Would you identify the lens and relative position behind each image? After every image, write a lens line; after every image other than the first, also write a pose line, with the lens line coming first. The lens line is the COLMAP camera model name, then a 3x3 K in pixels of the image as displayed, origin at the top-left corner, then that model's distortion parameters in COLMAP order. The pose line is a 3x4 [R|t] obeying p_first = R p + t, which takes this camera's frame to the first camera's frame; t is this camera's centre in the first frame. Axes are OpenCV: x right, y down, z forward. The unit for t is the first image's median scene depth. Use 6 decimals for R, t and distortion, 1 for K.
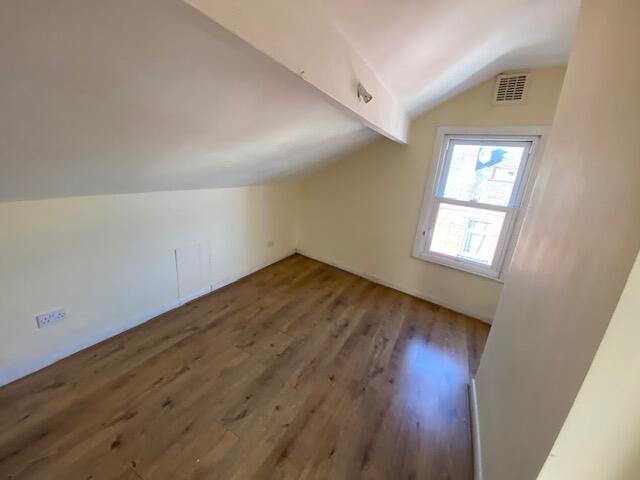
lens RADIAL K [[260.9, 0, 319.9], [0, 260.9, 236.6], [0, 0, 1]] dist [0.036281, -0.027740]
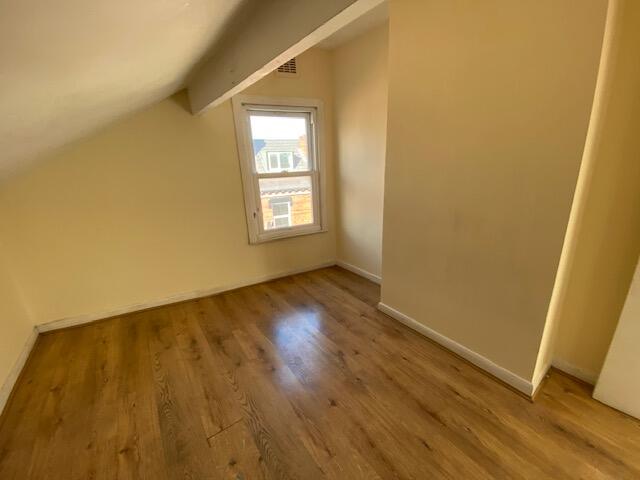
lens RADIAL K [[260.9, 0, 319.9], [0, 260.9, 236.6], [0, 0, 1]] dist [0.036281, -0.027740]
pose [[0.443945, -0.362784, 0.819329, -0.298303], [0.321136, 0.918052, 0.232492, -0.087186], [-0.836531, 0.159902, 0.524067, 0.350056]]
